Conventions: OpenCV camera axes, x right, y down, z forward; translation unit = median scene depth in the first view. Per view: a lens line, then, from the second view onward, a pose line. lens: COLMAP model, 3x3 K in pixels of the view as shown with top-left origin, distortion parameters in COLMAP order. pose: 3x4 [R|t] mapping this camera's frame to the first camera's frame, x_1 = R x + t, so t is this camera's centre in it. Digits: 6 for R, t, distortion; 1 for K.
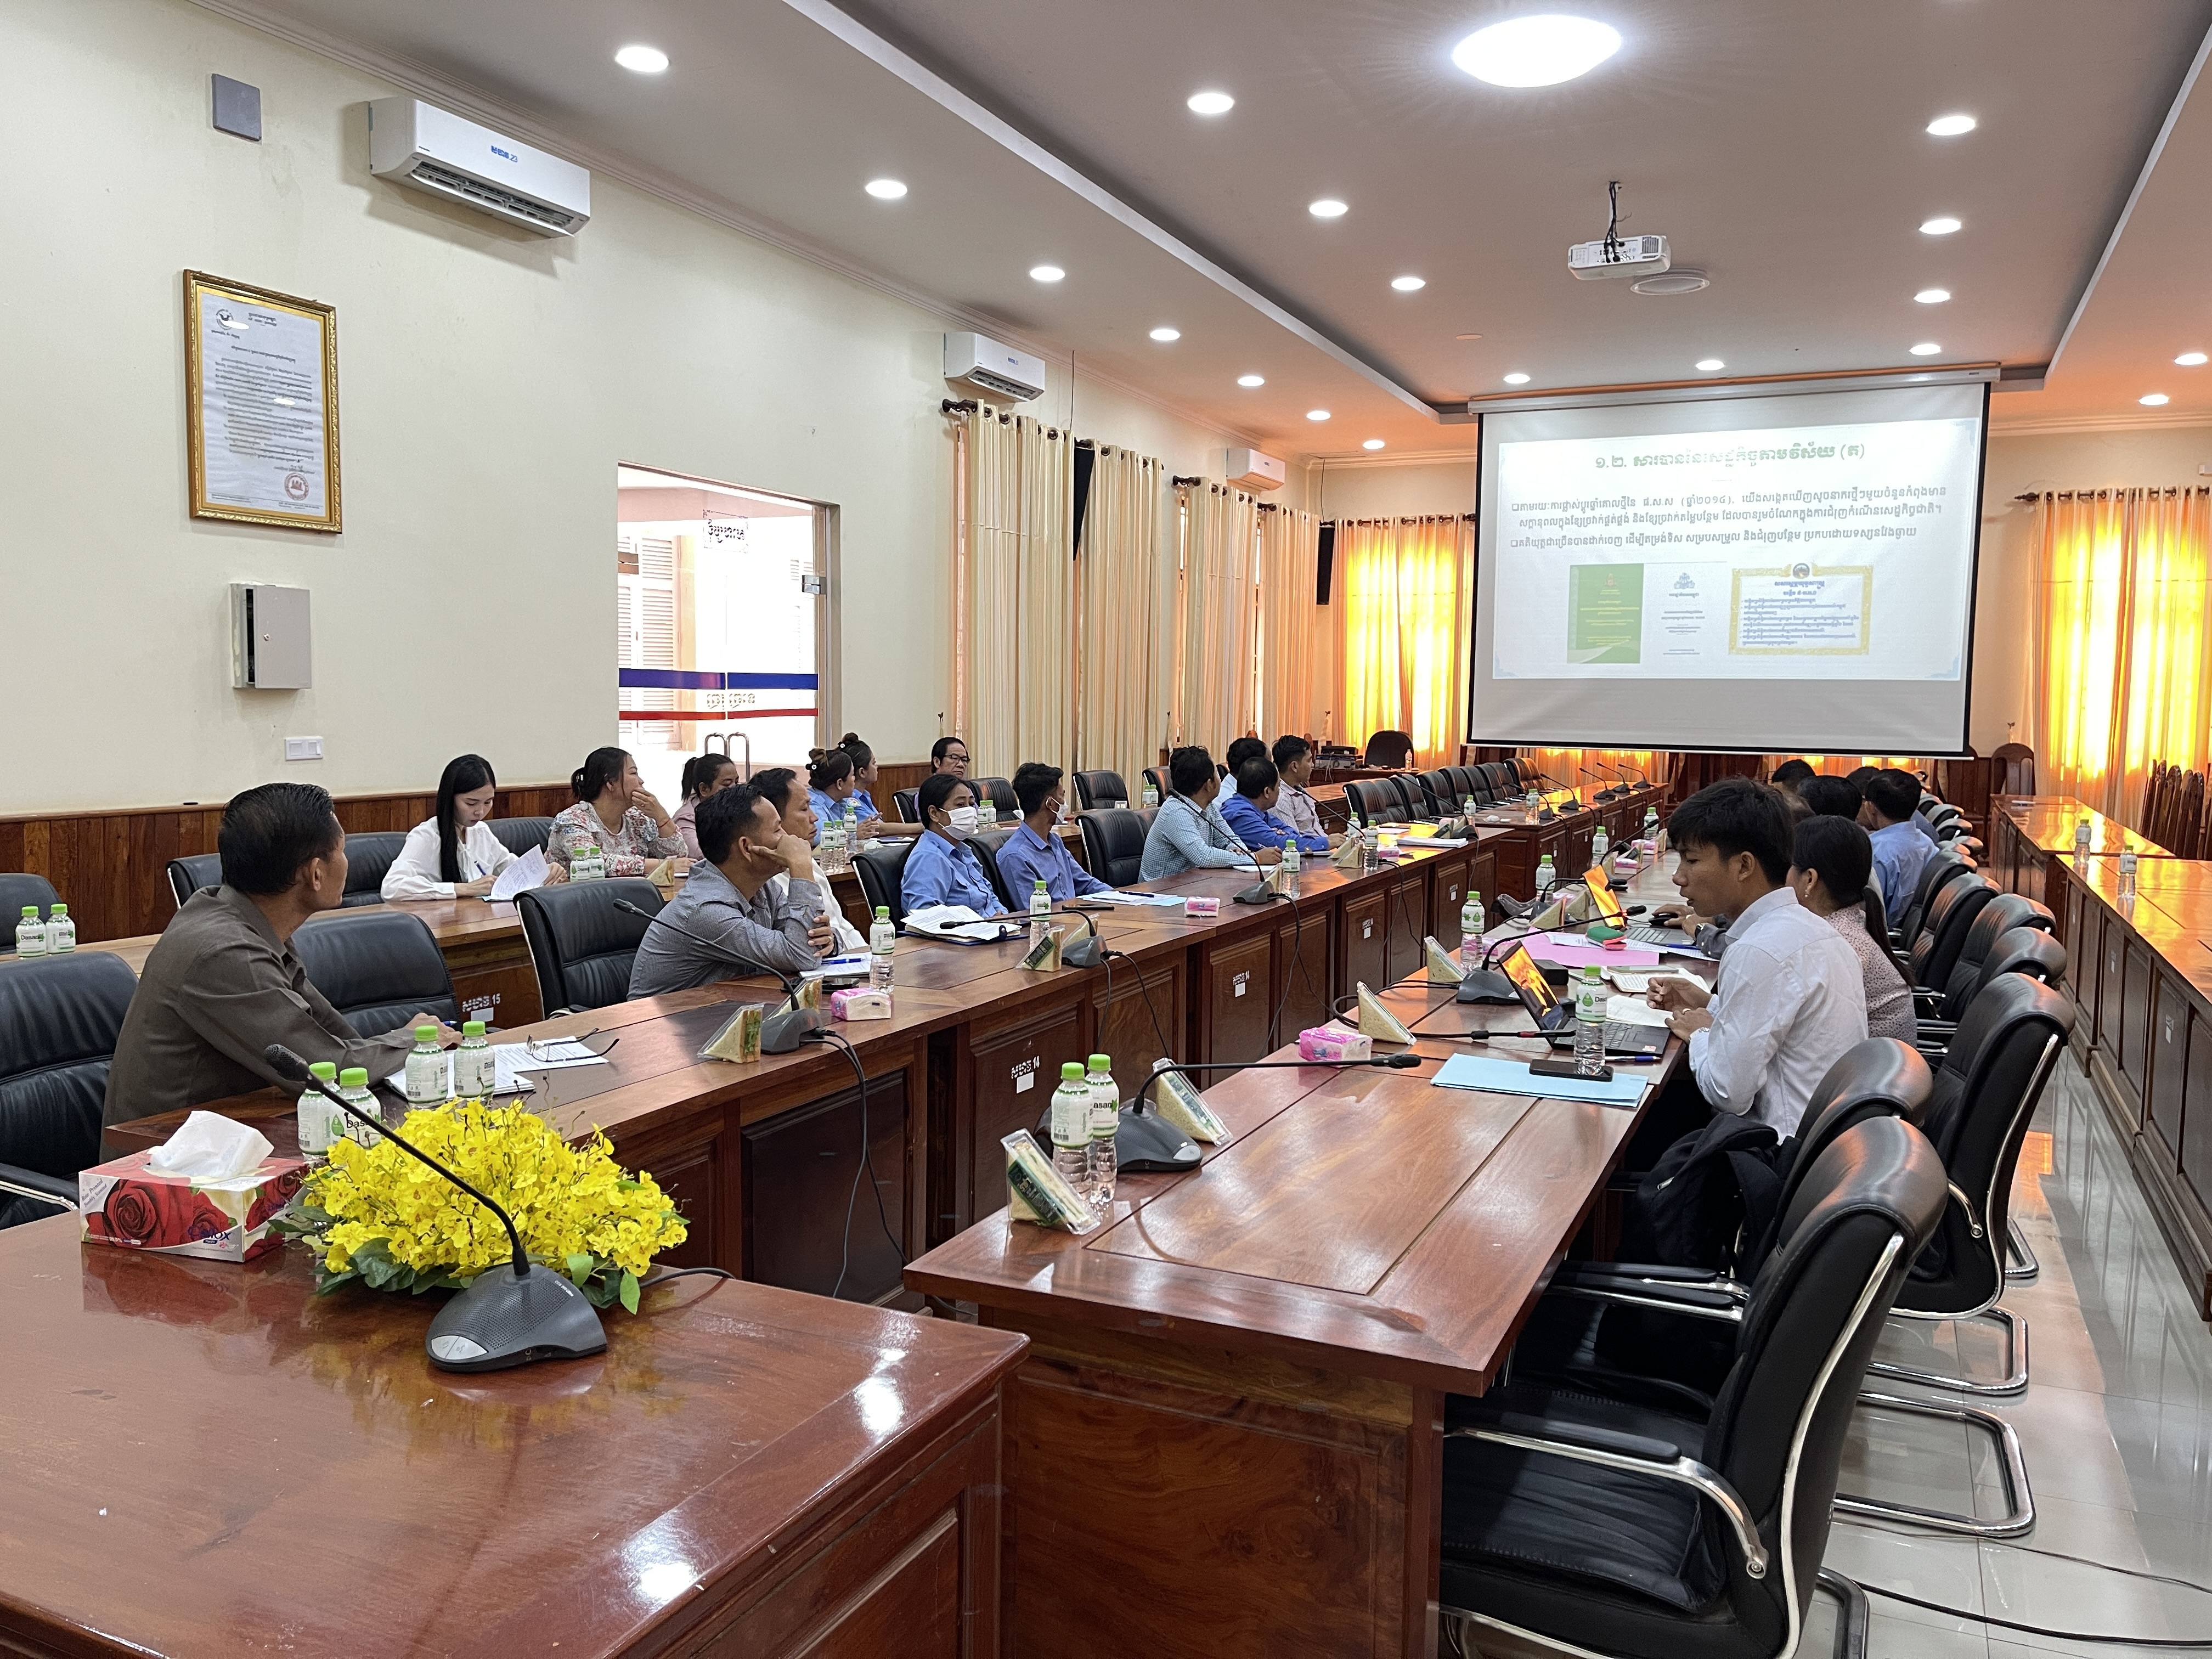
lens RADIAL K [[1657.6, 0, 1103.7], [0, 1657.6, 825.7], [0, 0, 1]] dist [0.006648, -0.008553]
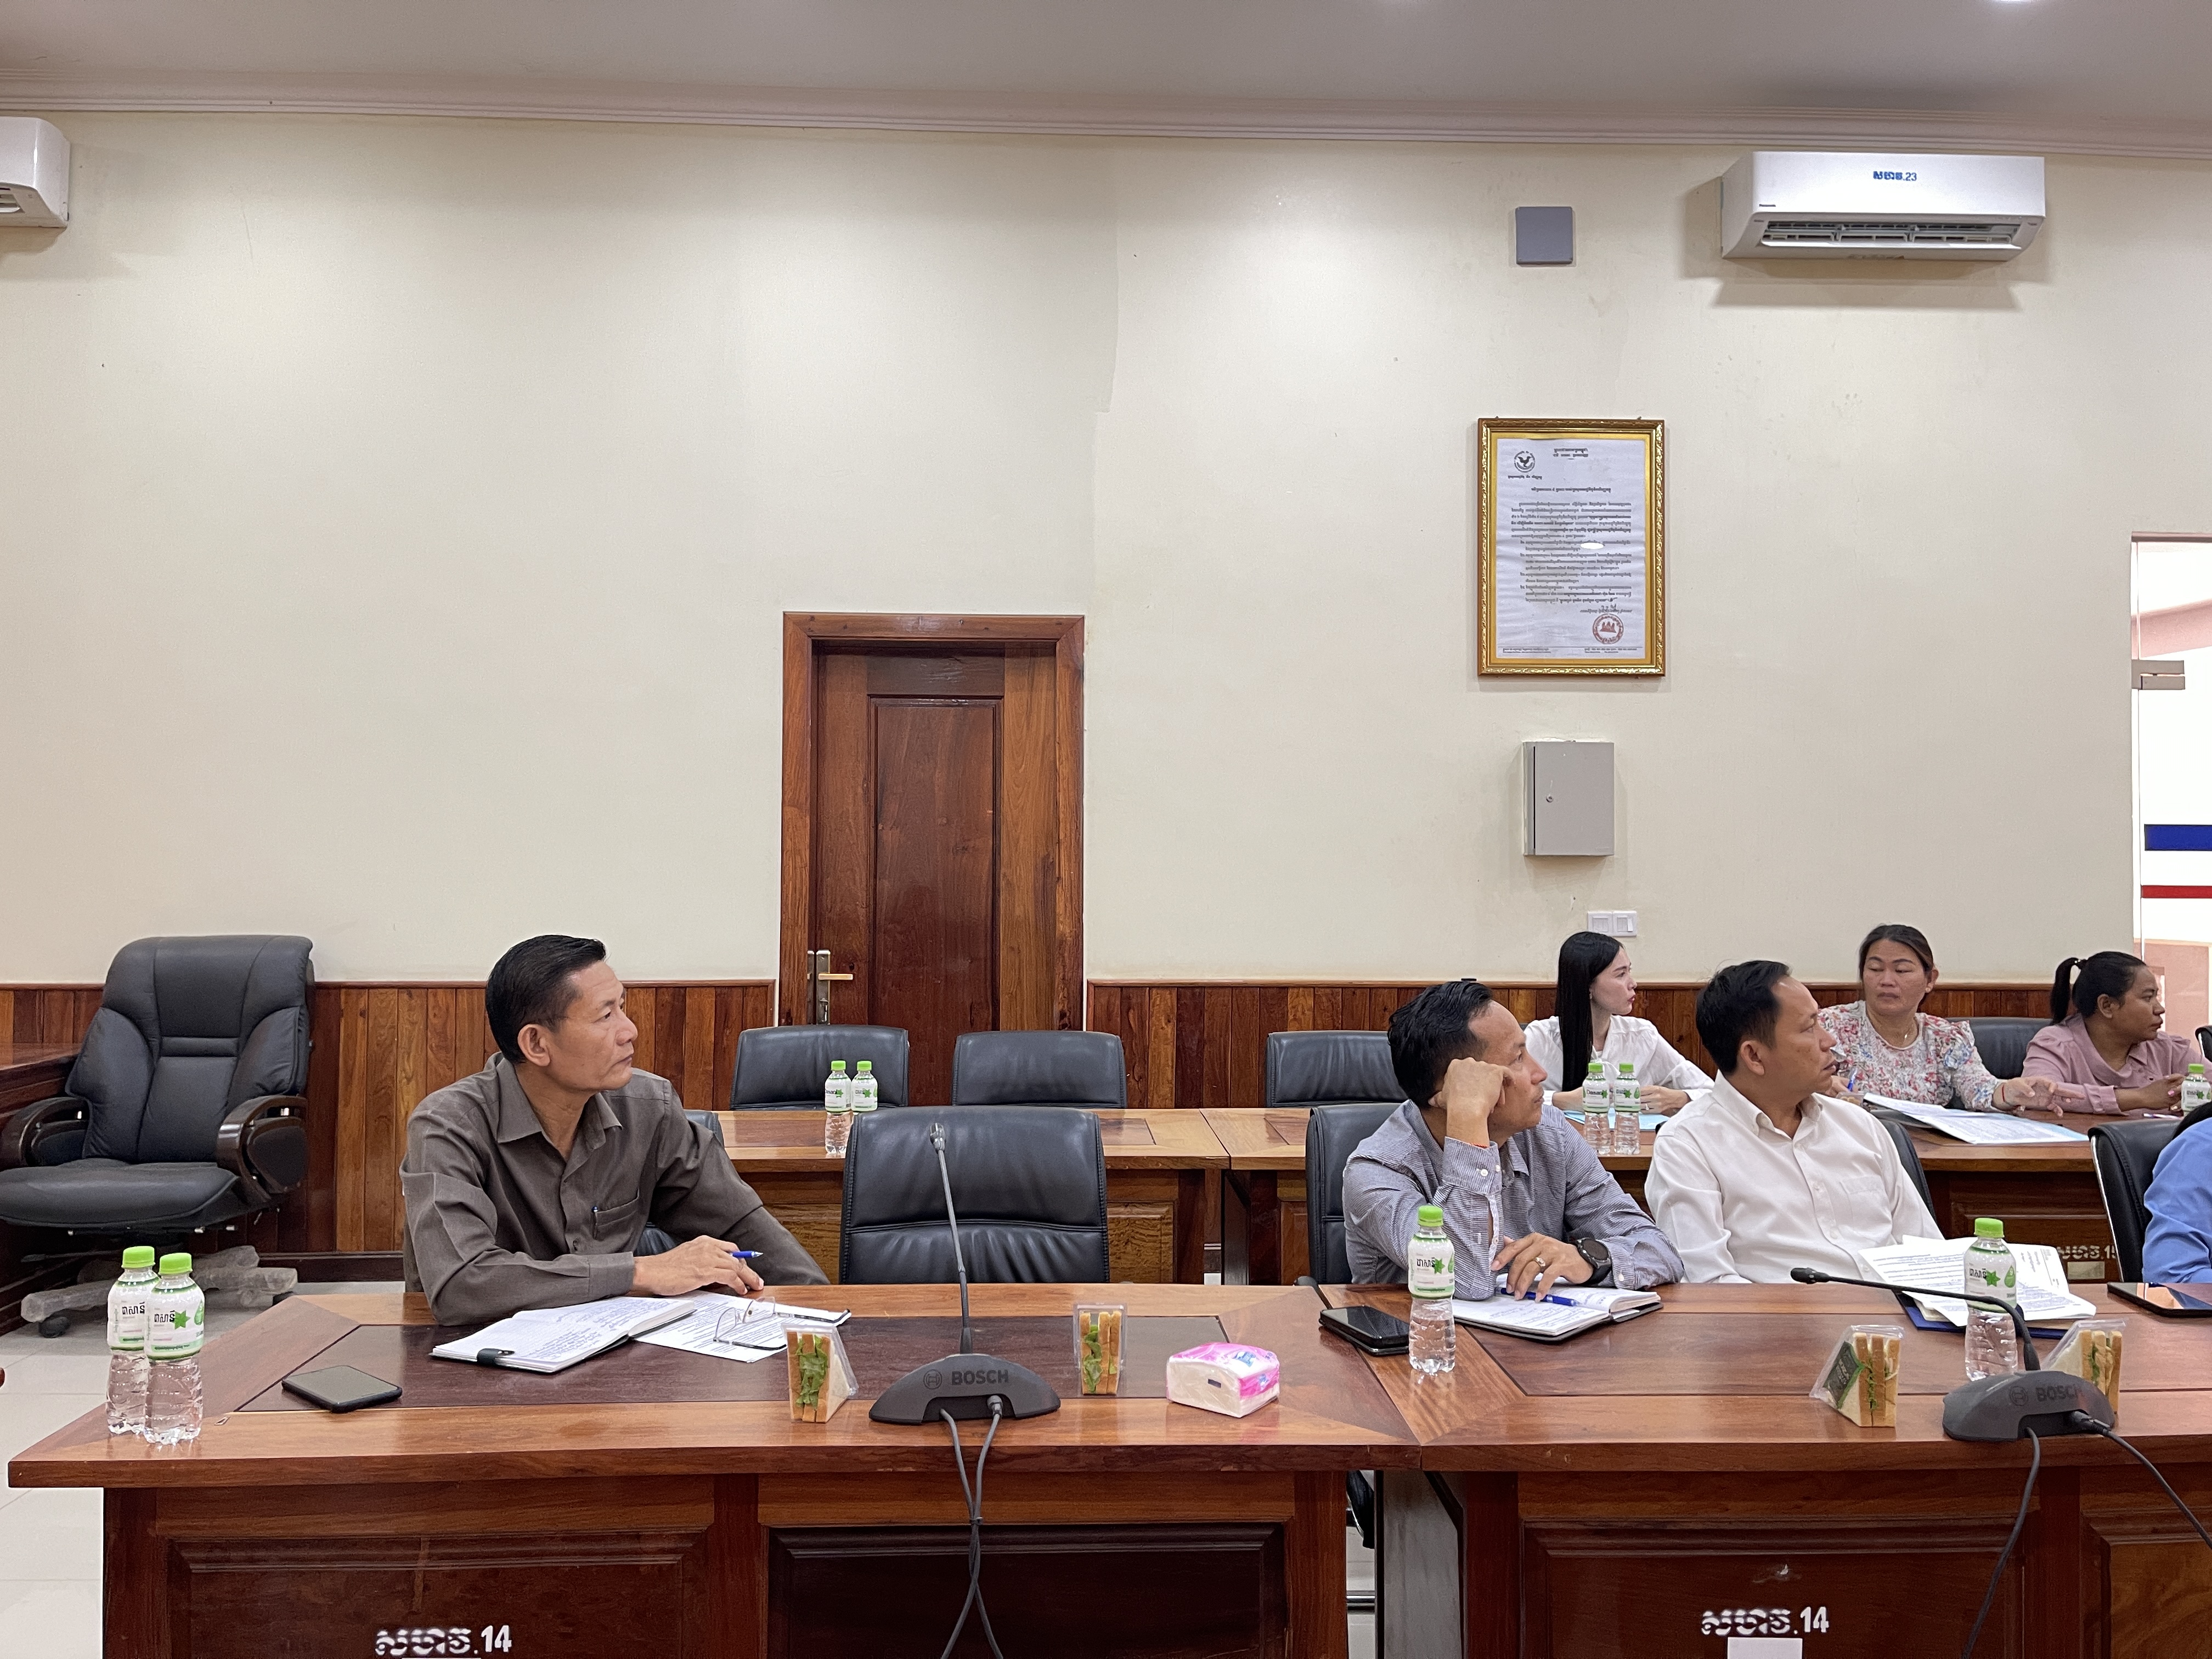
lens RADIAL K [[1657.6, 0, 1103.8], [0, 1657.6, 830.9], [0, 0, 1]] dist [0.006648, -0.008553]
pose [[0.436334, -0.027020, -0.899379, 0.189217], [-0.069565, 0.995544, -0.063658, -0.021618], [0.897092, 0.090341, 0.432510, 0.382936]]
